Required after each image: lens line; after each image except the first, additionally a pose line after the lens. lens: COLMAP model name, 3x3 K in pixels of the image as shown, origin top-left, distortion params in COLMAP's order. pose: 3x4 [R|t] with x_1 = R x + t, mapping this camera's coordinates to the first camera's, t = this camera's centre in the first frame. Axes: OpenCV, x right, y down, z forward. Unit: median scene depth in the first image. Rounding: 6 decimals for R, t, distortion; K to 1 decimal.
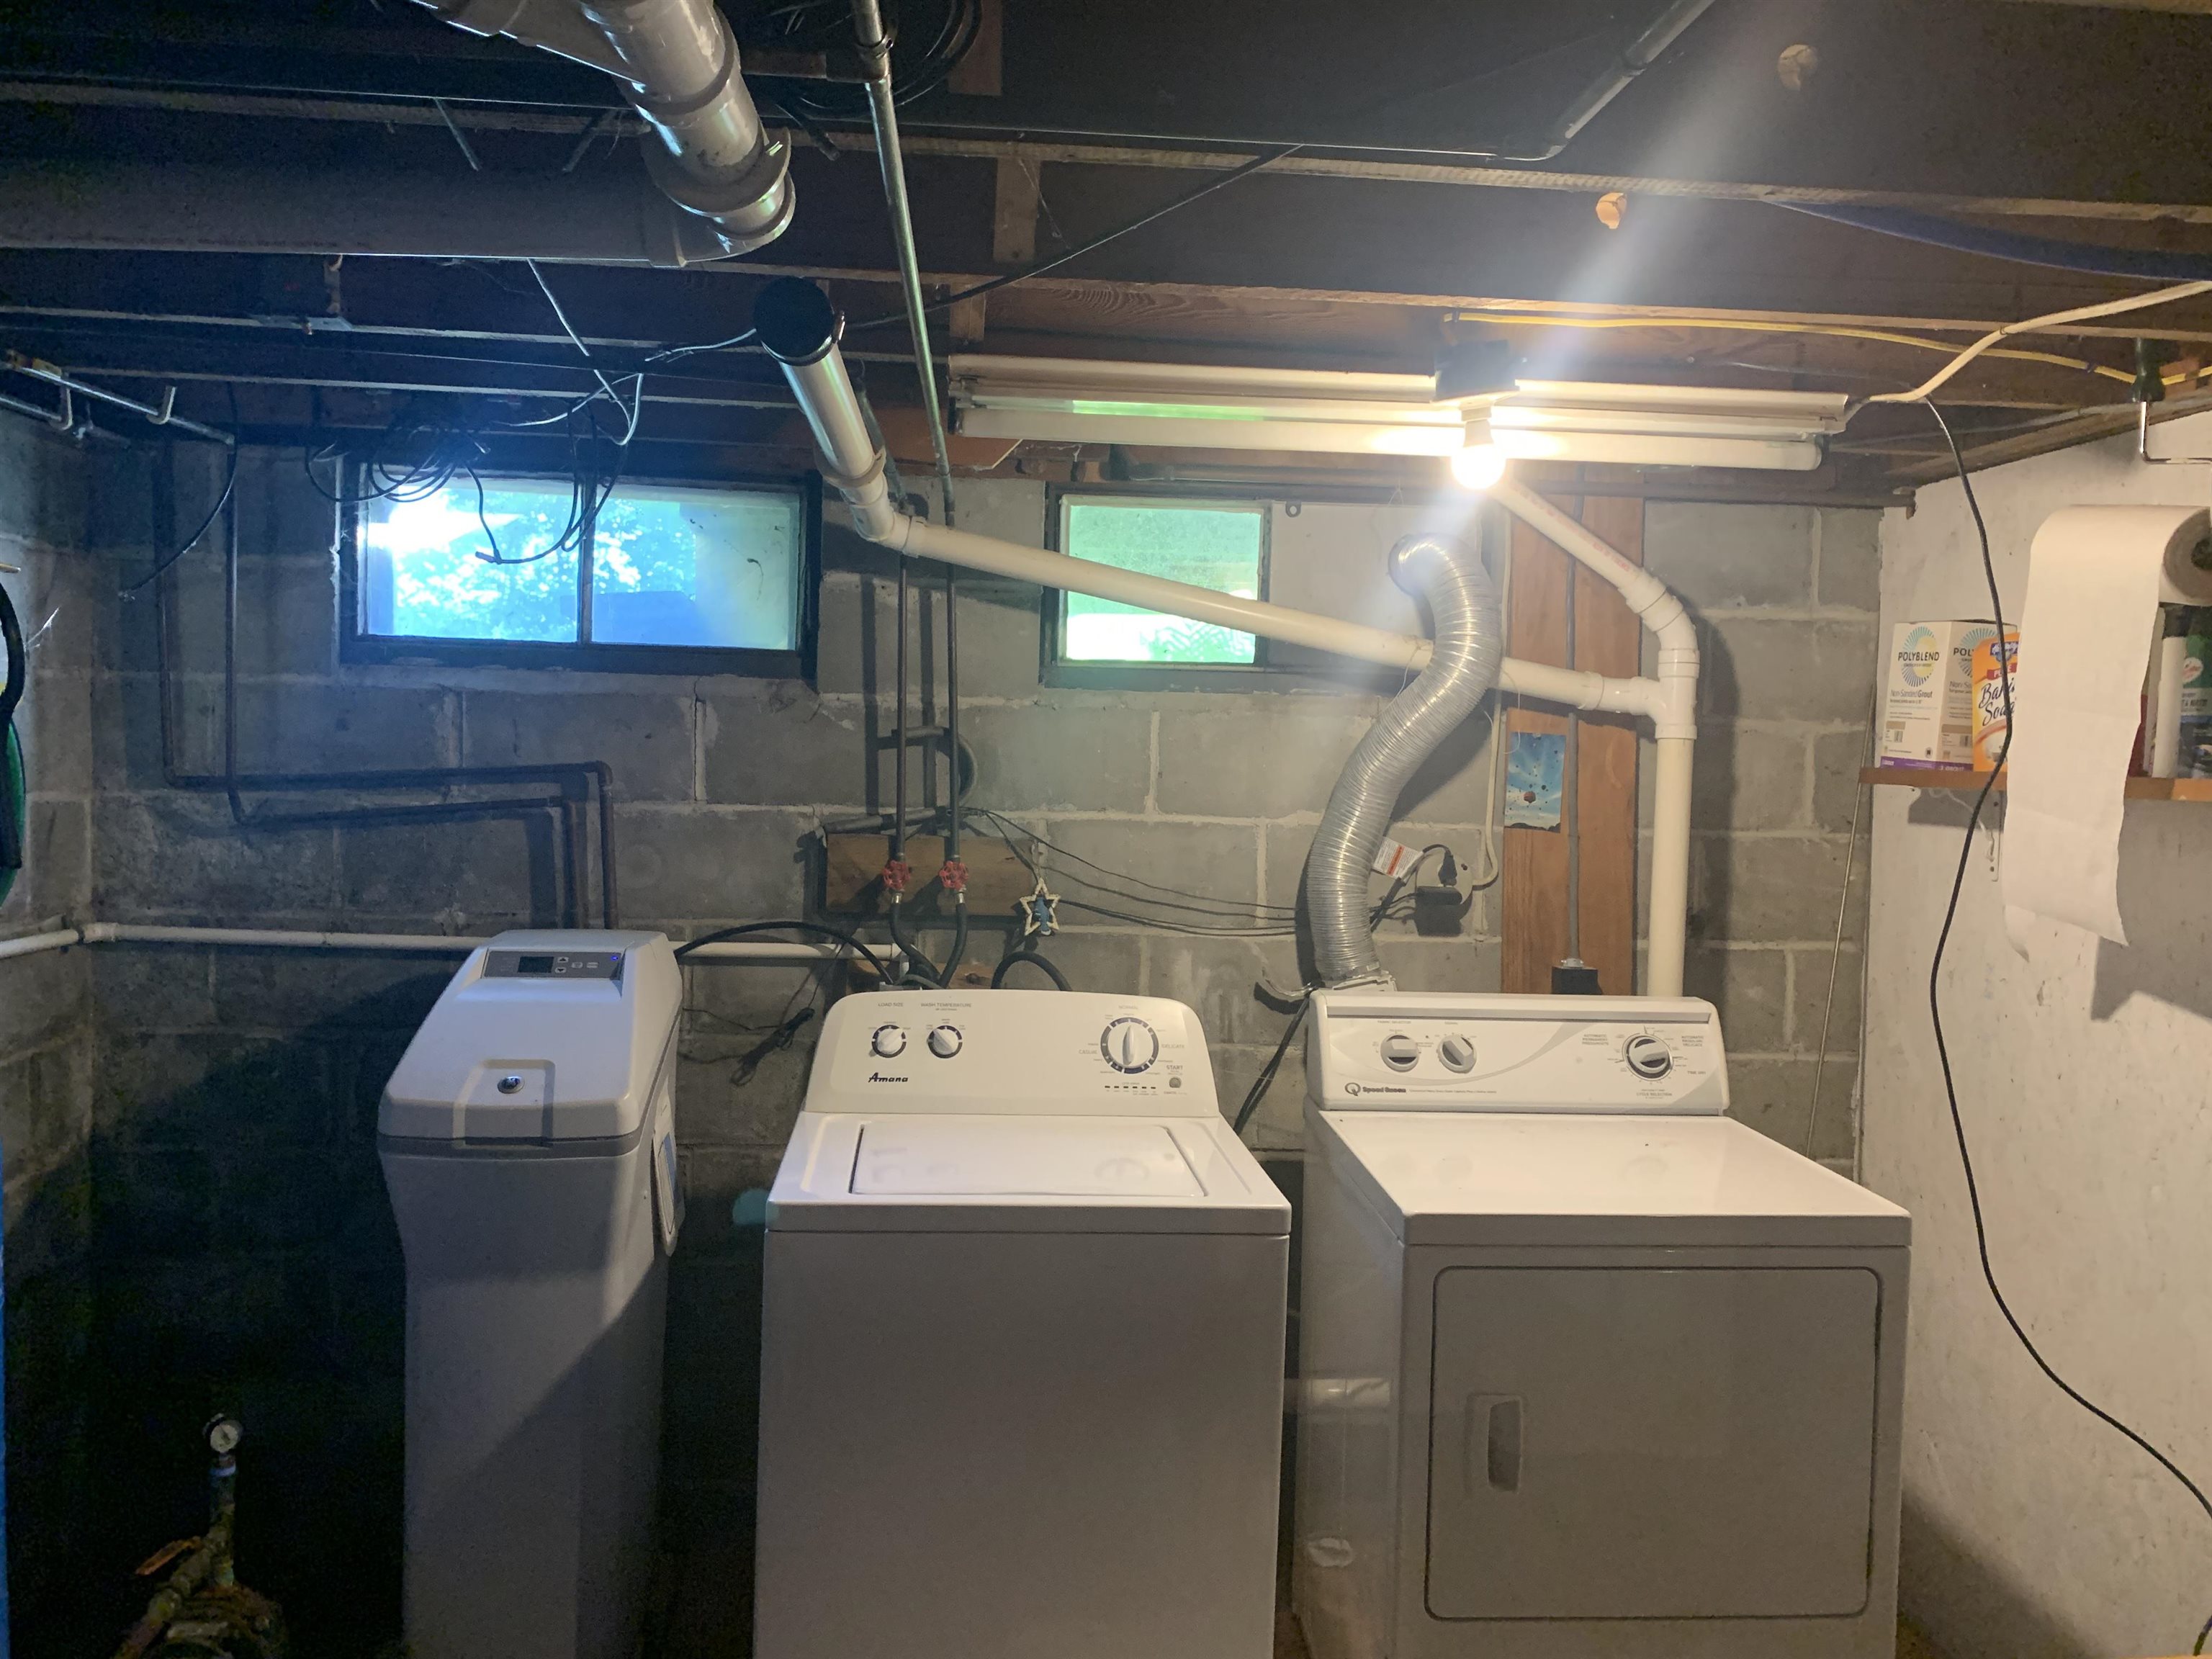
lens RADIAL K [[1676.7, 0, 1103.5], [0, 1676.7, 831.4], [0, 0, 1]] dist [0.014235, -0.013024]
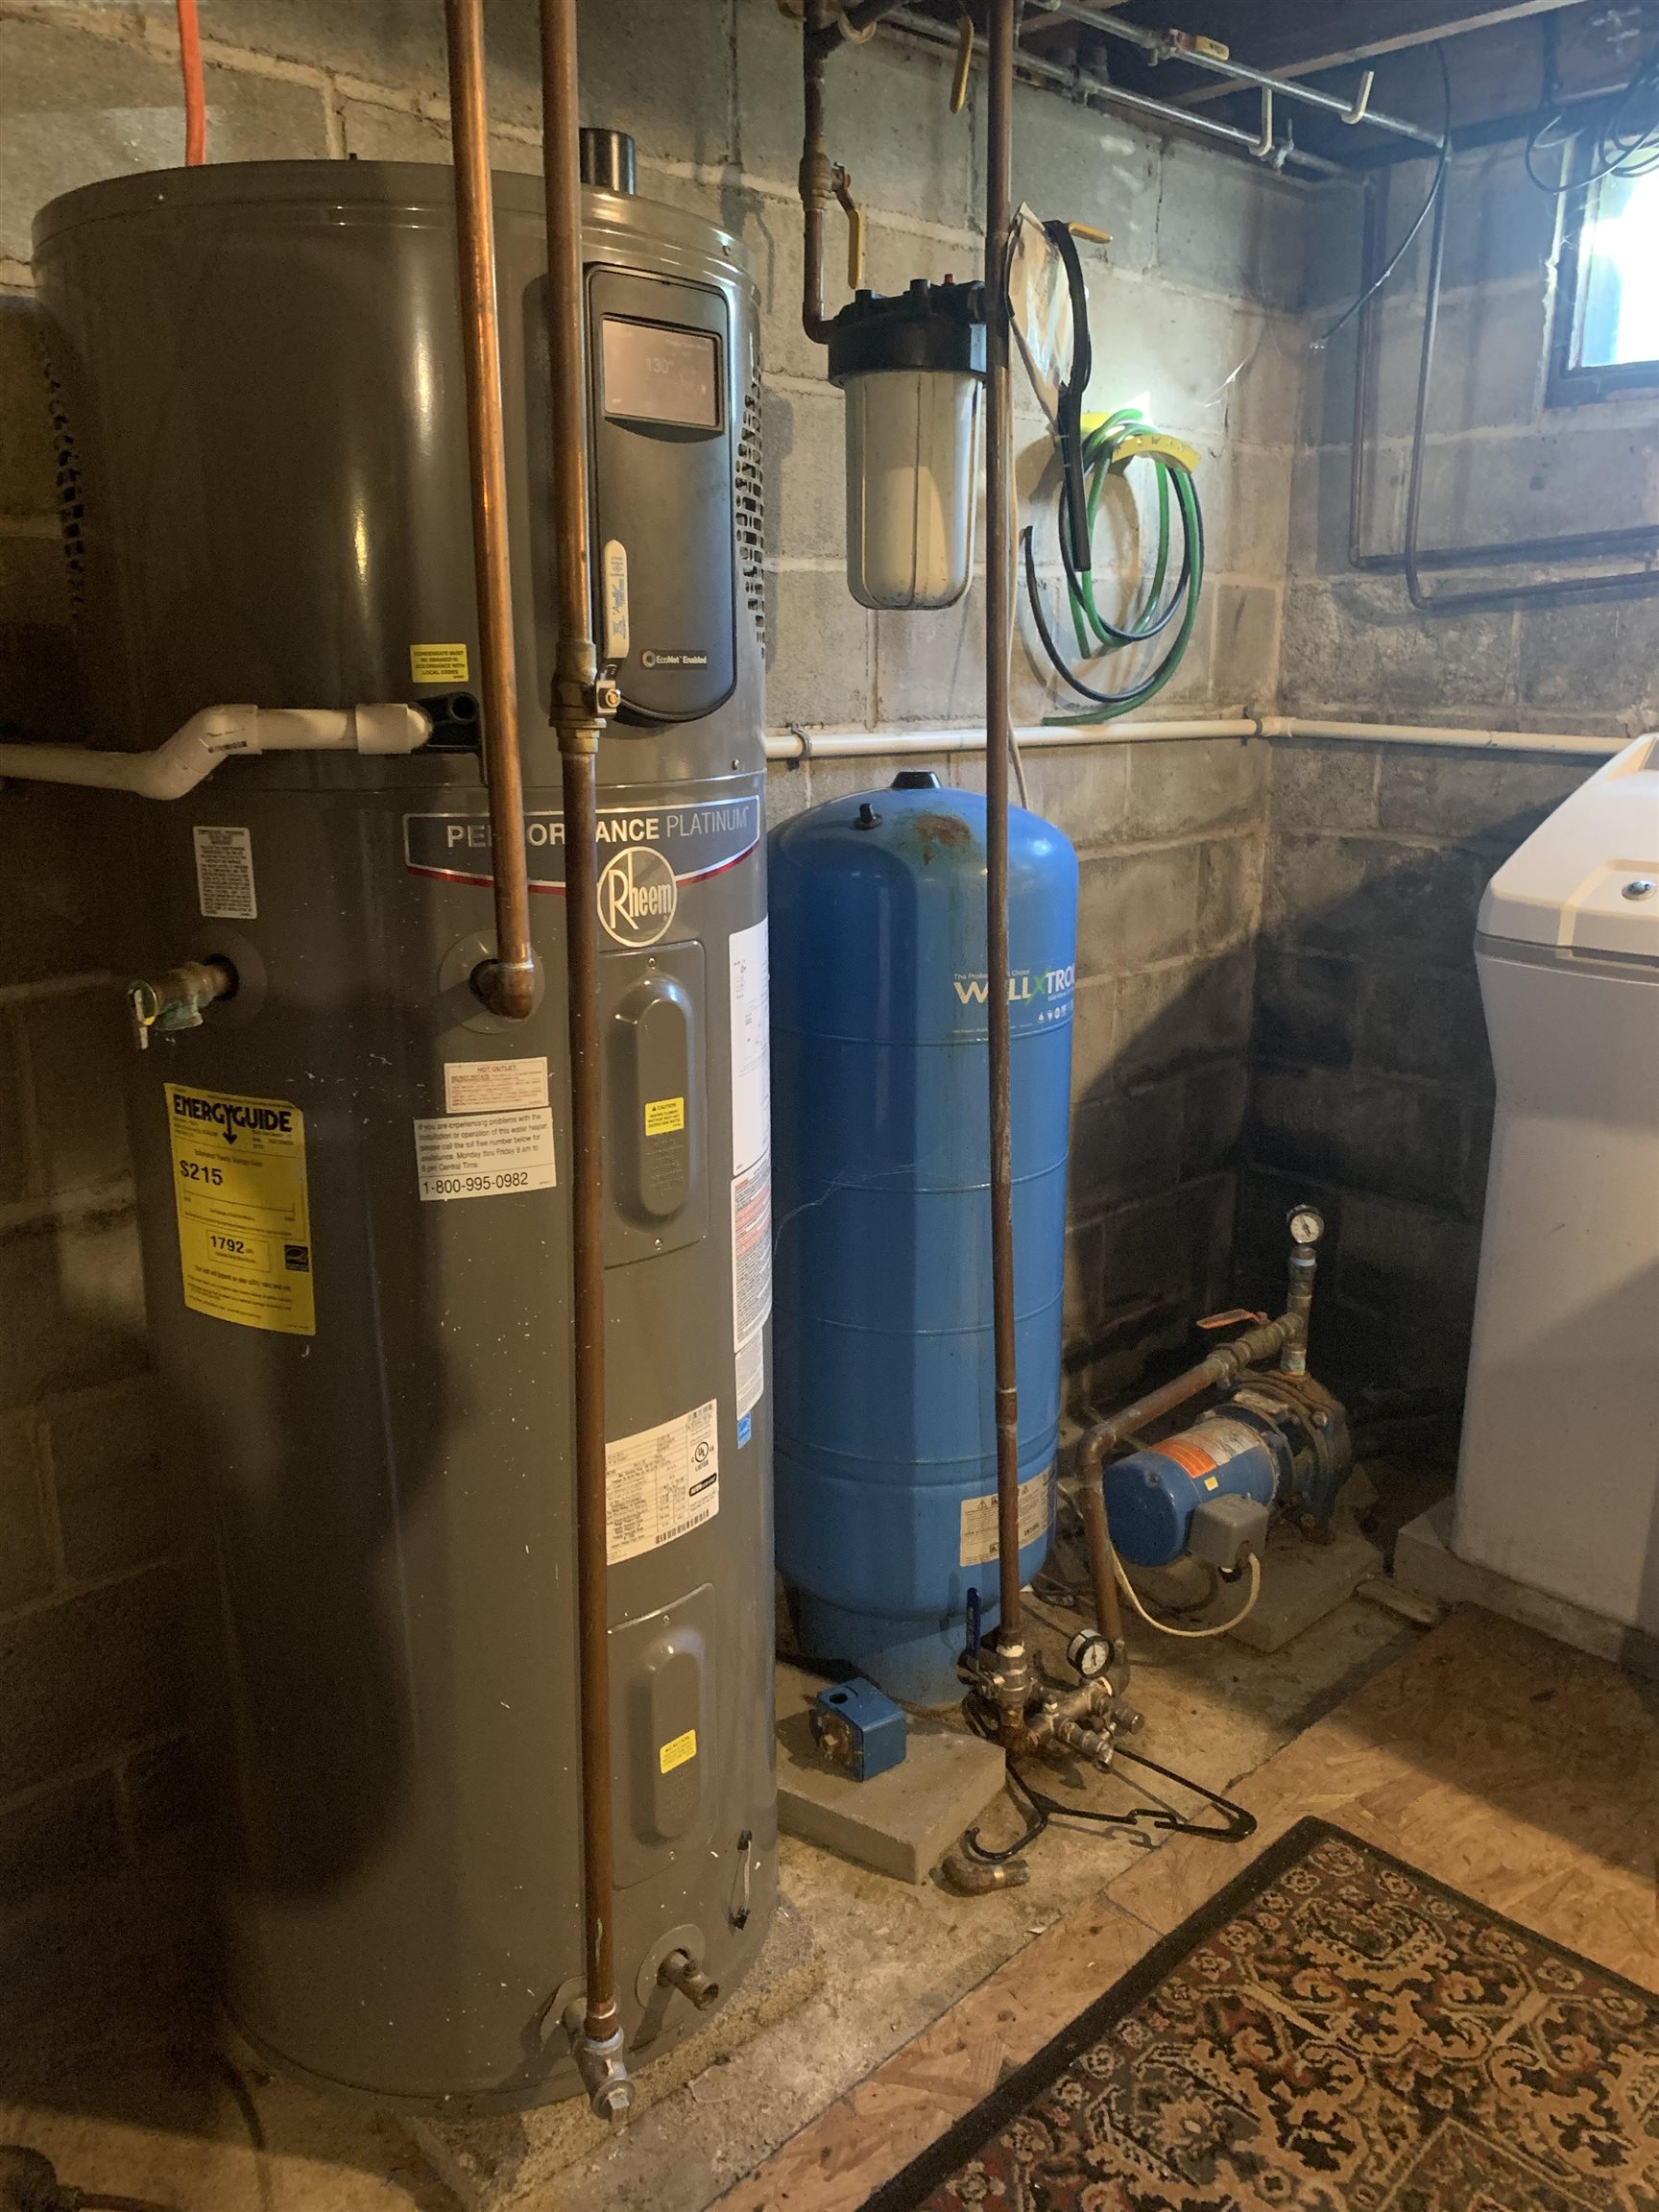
lens RADIAL K [[1676.7, 0, 832.9], [0, 1676.7, 1101.7], [0, 0, 1]] dist [0.014235, -0.013024]
pose [[0.622460, 0.174311, -0.762993, 0.032782], [-0.022561, 0.978474, 0.205134, 0.078195], [0.782326, -0.110474, 0.612994, 0.162068]]
